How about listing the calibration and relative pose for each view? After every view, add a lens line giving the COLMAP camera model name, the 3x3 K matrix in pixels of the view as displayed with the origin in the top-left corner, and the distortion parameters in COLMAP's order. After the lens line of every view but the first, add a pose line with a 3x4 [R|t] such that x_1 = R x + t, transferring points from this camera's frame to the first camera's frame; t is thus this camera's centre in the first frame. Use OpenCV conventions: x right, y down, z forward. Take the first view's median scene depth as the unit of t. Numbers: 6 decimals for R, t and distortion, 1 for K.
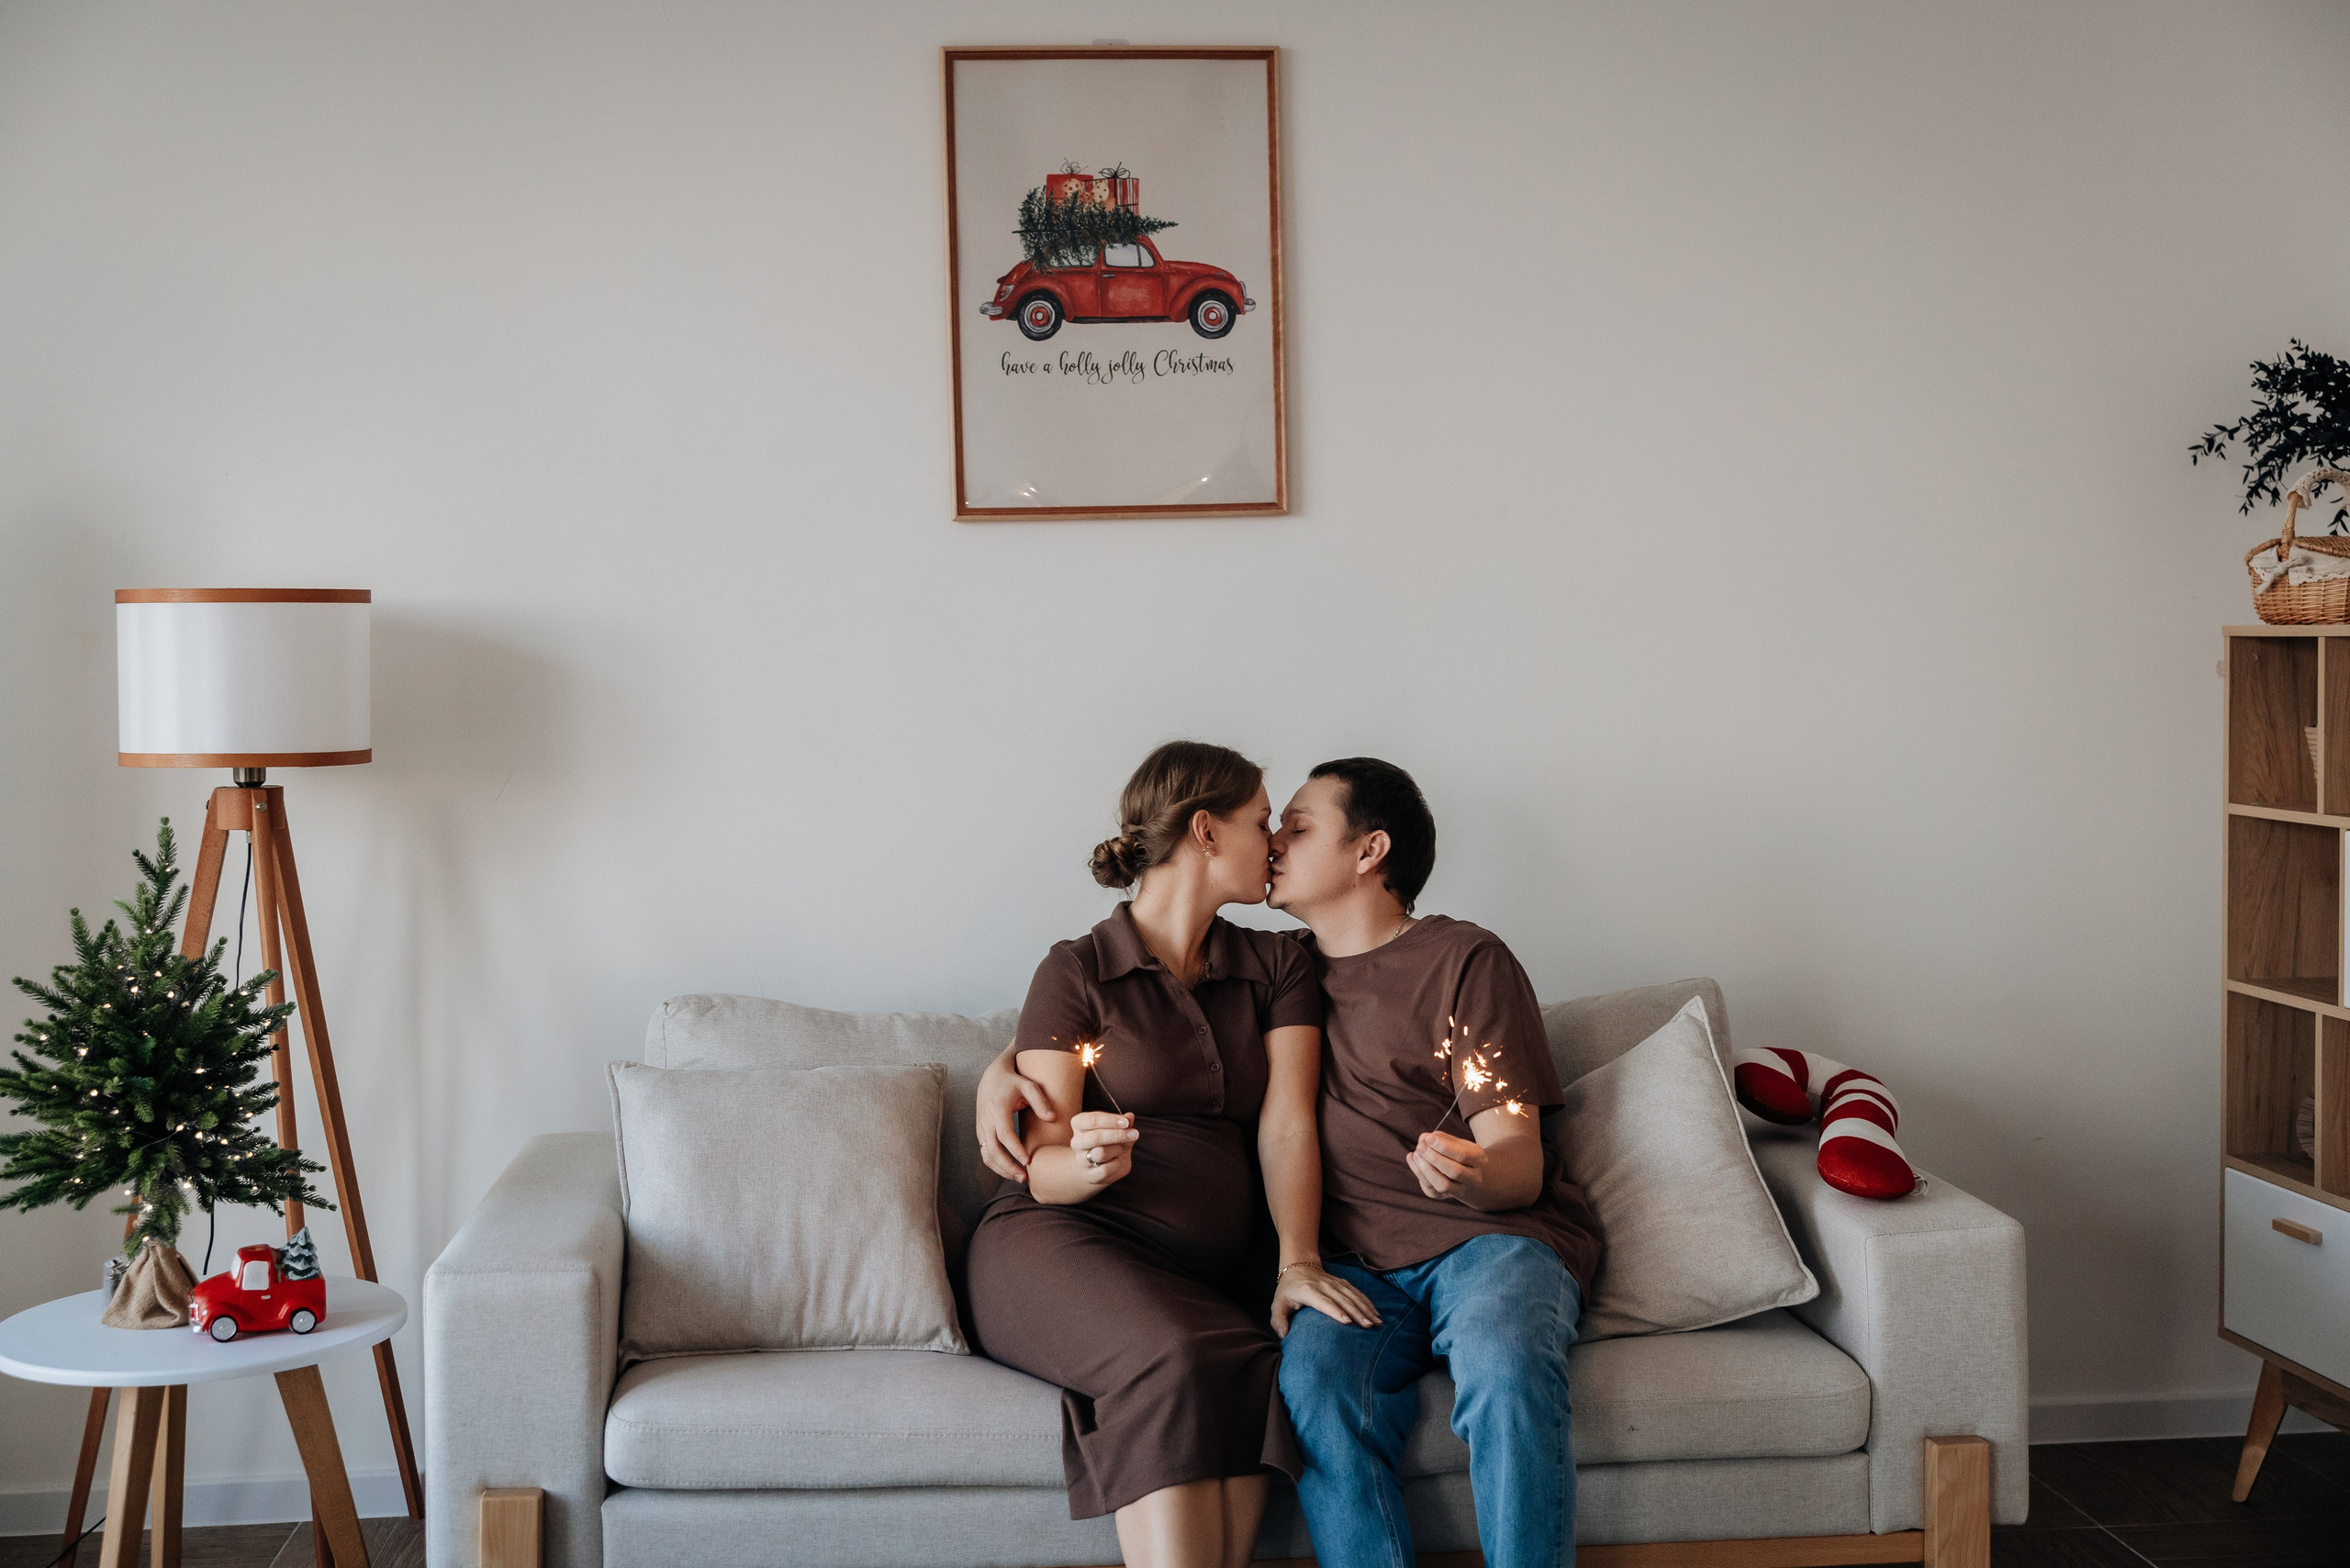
lens RADIAL K [[2708.9, 0, 1175.0], [0, 2708.9, 784.0], [0, 0, 1]] dist [-0.270286, -0.003174]
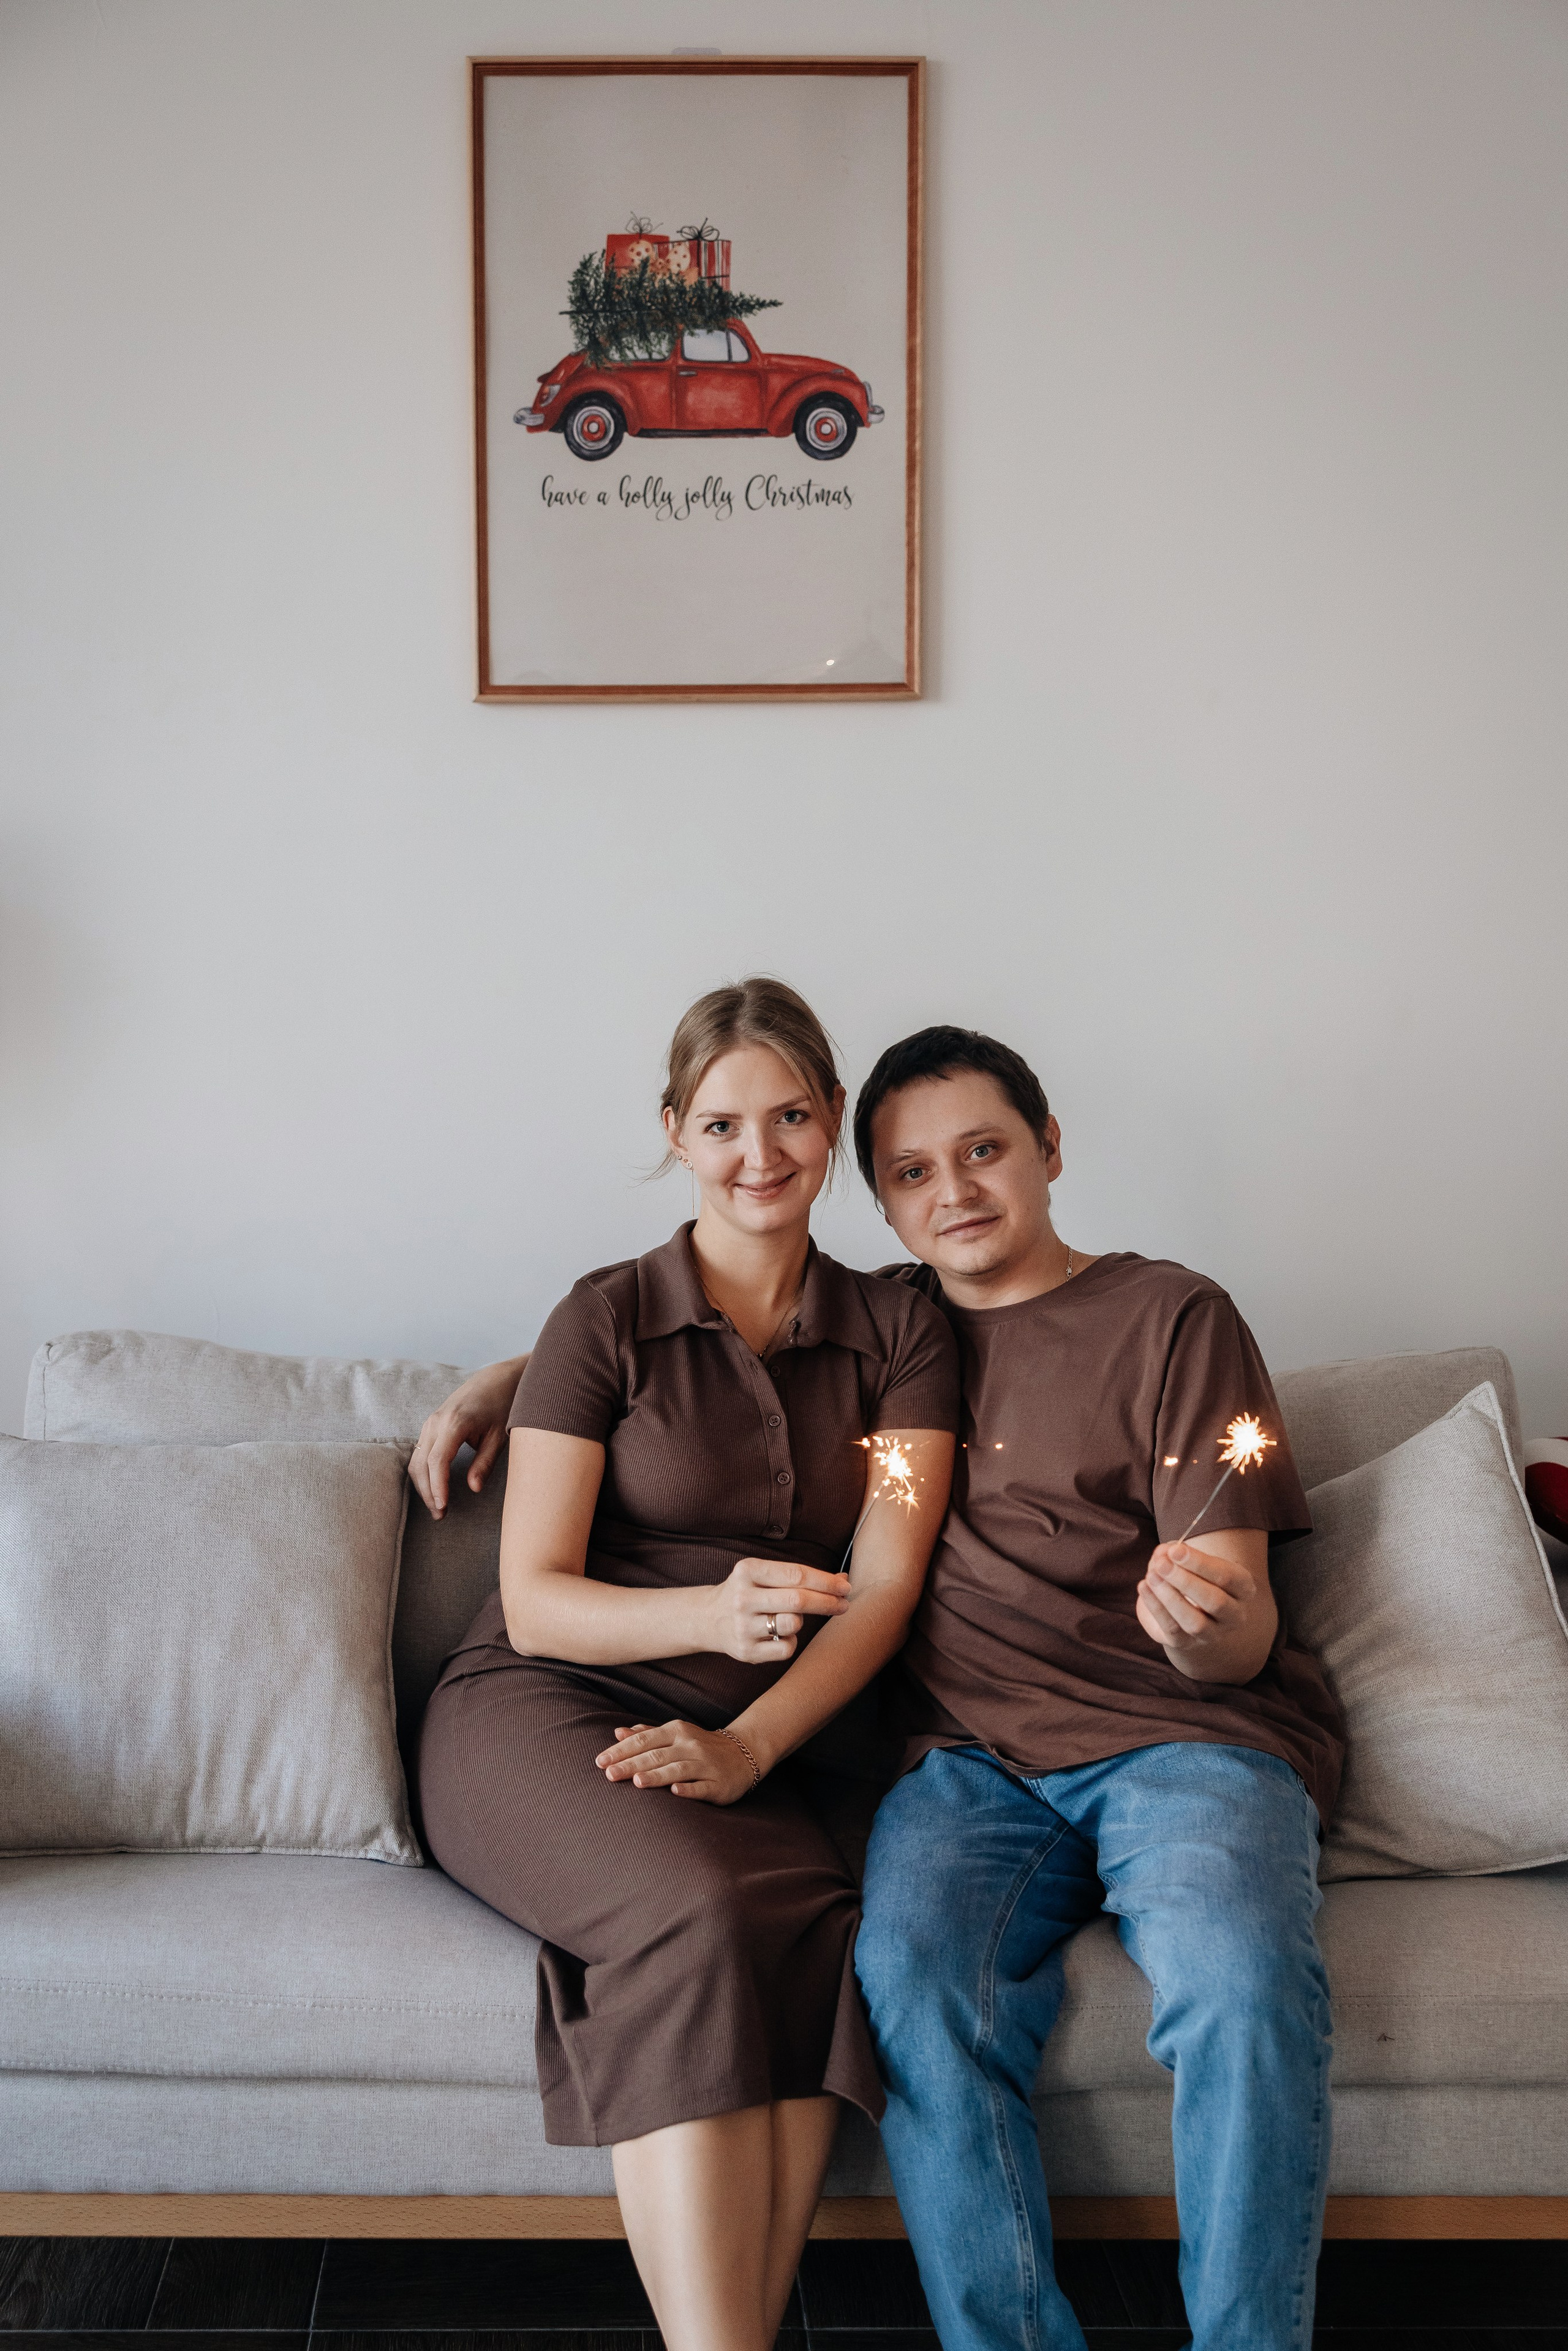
lens RADIAL K [[1664.5, 0, 784.0], [0, 1664.5, 1175.5], [0, 0, 1]] dist [-0.071536, 0.027187]
pose [[0.997162, 0.025074, -0.070989, 0.040216], [-0.019500, 0.996751, 0.078144, -0.003309], [0.072717, -0.076538, 0.994411, 0.534721]]
